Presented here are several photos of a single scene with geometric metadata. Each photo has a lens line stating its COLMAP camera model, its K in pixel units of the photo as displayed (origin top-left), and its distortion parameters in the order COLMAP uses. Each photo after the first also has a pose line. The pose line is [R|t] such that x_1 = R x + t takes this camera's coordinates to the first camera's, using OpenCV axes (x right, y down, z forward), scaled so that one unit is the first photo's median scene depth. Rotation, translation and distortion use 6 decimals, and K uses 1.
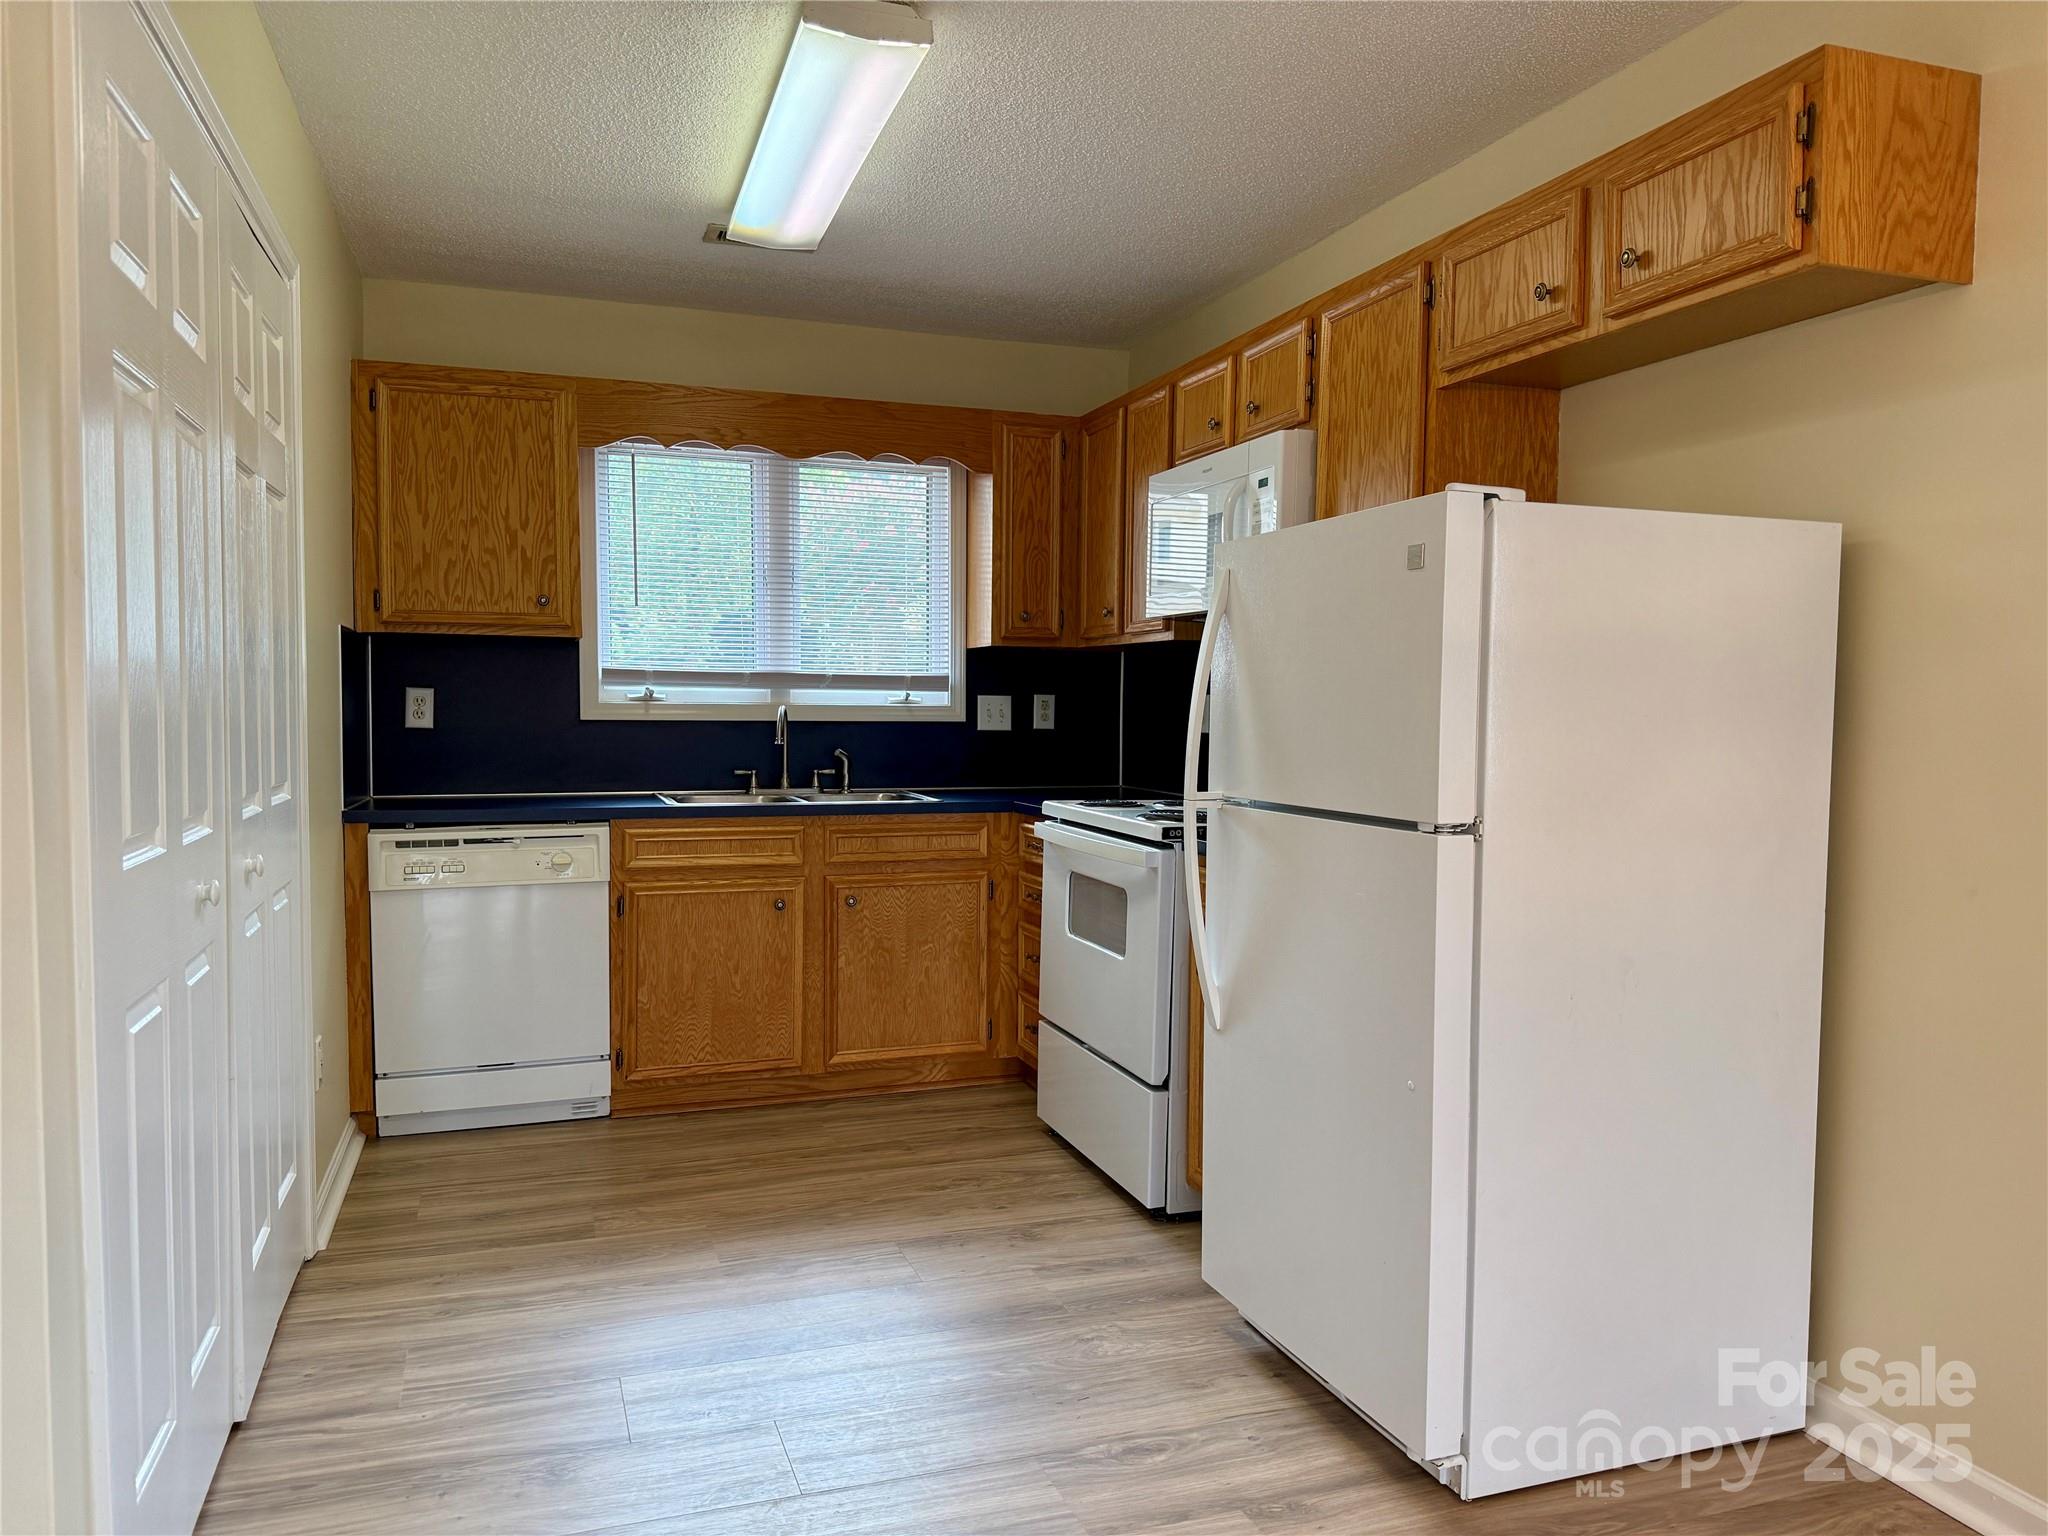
lens RADIAL K [[1425.4, 0, 1028.5], [0, 1425.4, 778.9], [0, 0, 1]] dist [0.155147, -0.289579]
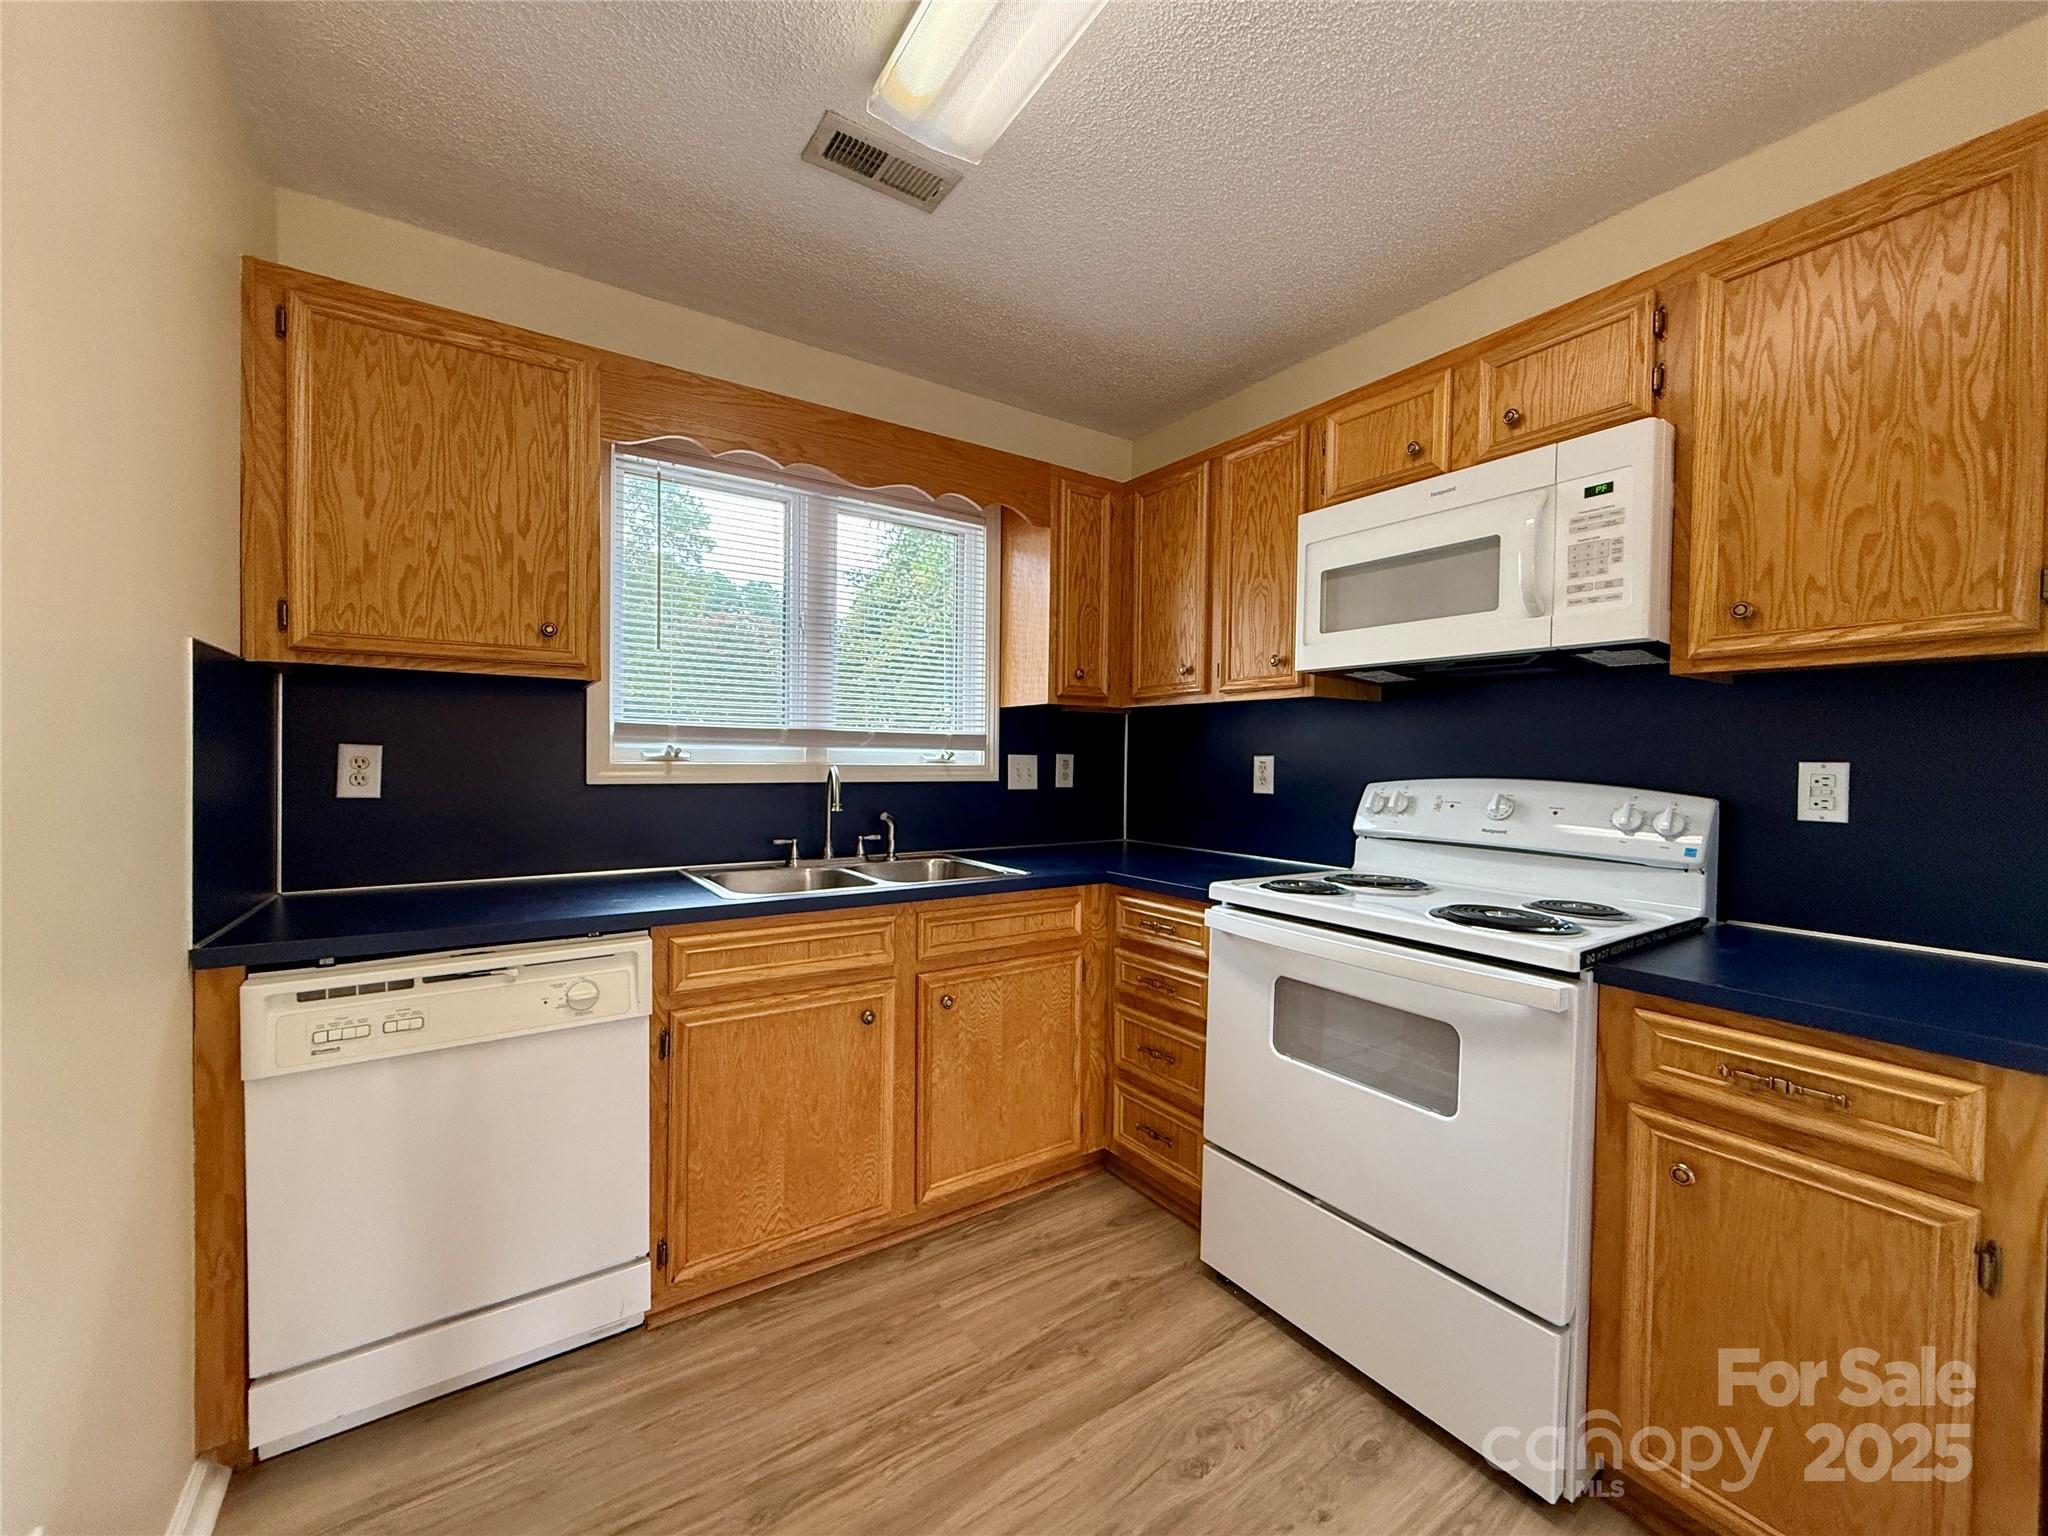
lens RADIAL K [[825.8, 0, 1024.0], [0, 825.8, 768.0], [0, 0, 1]] dist [0.006320, 0.000722]
pose [[0.967061, -0.000182, 0.254544, -0.207509], [0.010065, 0.999245, -0.037522, -0.033056], [-0.254344, 0.038848, 0.966333, 0.527367]]
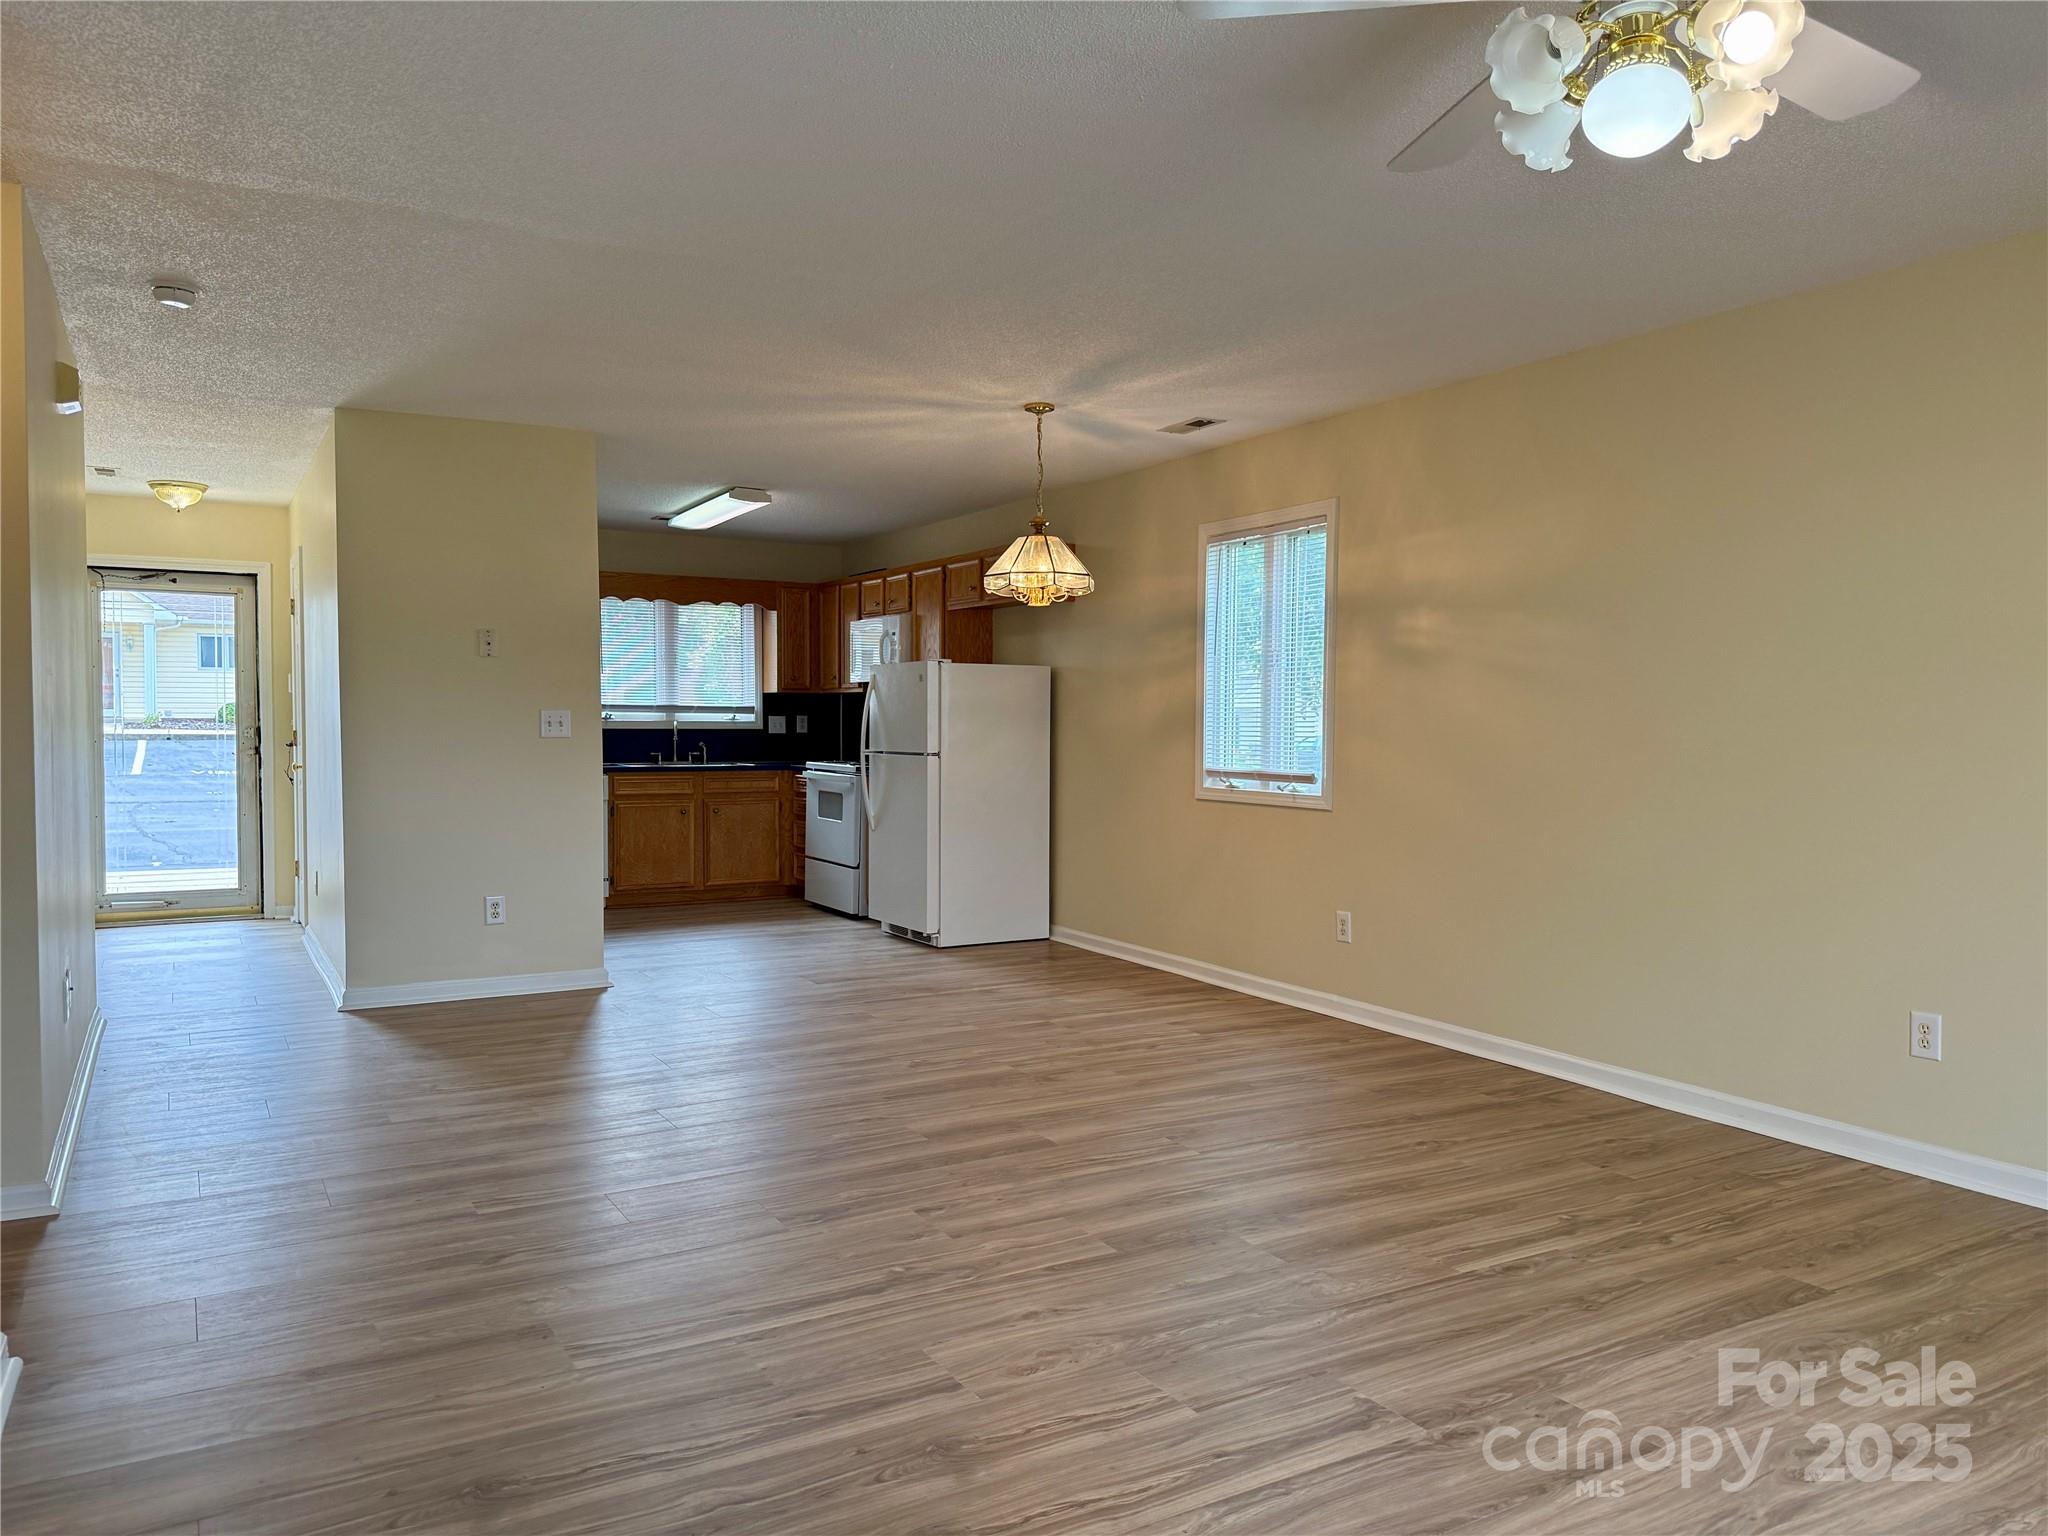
lens RADIAL K [[1425.4, 0, 1028.5], [0, 1425.4, 778.9], [0, 0, 1]] dist [0.155147, -0.289579]
pose [[0.982445, -0.011626, 0.186190, -0.063506], [0.014090, 0.999830, -0.011916, 0.071504], [-0.186019, 0.014331, 0.982442, -1.267392]]
